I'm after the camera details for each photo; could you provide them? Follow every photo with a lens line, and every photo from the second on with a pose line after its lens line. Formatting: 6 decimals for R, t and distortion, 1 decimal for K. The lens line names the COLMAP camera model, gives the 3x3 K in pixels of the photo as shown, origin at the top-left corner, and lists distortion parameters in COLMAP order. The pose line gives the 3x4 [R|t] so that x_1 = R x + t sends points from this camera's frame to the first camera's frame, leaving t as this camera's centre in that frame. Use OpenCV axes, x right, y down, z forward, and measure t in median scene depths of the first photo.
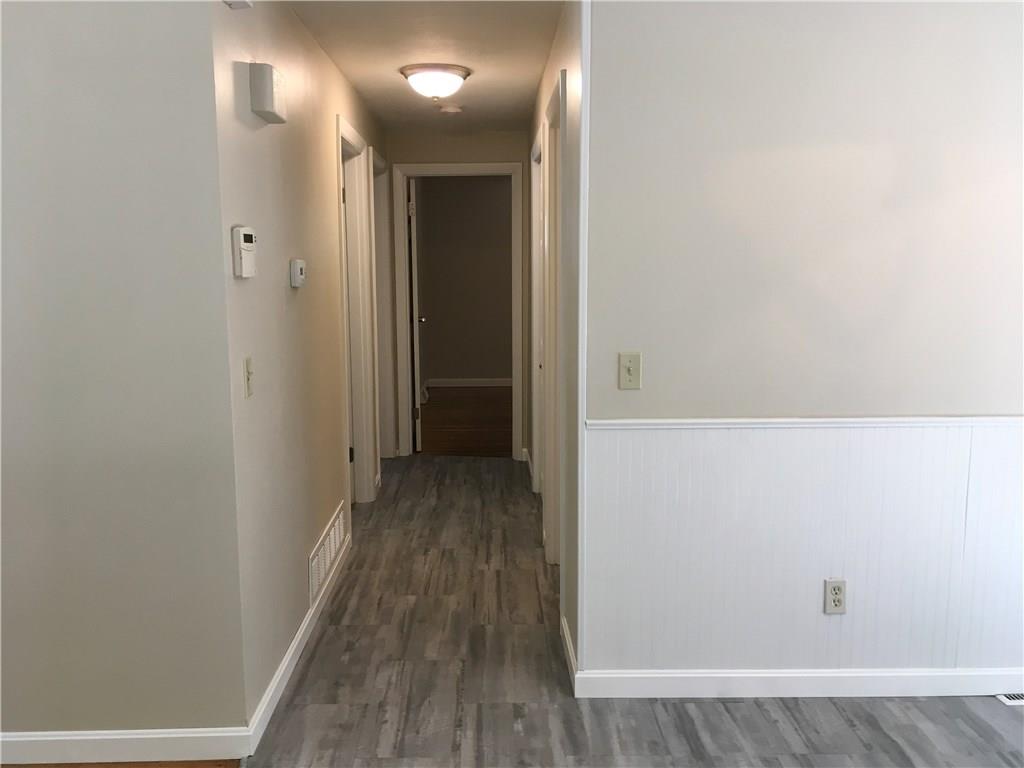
lens RADIAL K [[860.2, 0, 512.0], [0, 860.2, 384.0], [0, 0, 1]] dist [0.004848, 0.004917]
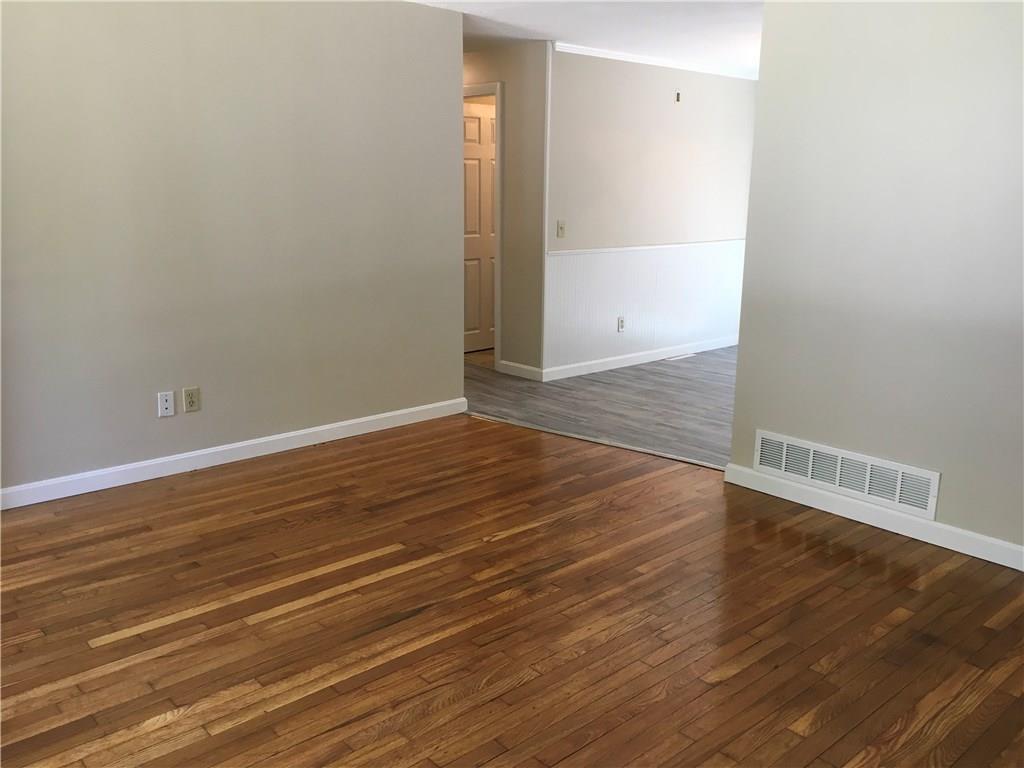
lens RADIAL K [[860.2, 0, 512.0], [0, 860.2, 384.0], [0, 0, 1]] dist [0.004848, 0.004917]
pose [[0.767025, -0.141771, 0.625758, -1.379211], [0.093609, 0.989574, 0.109456, 0.124452], [-0.634751, -0.025379, 0.772299, -0.651754]]
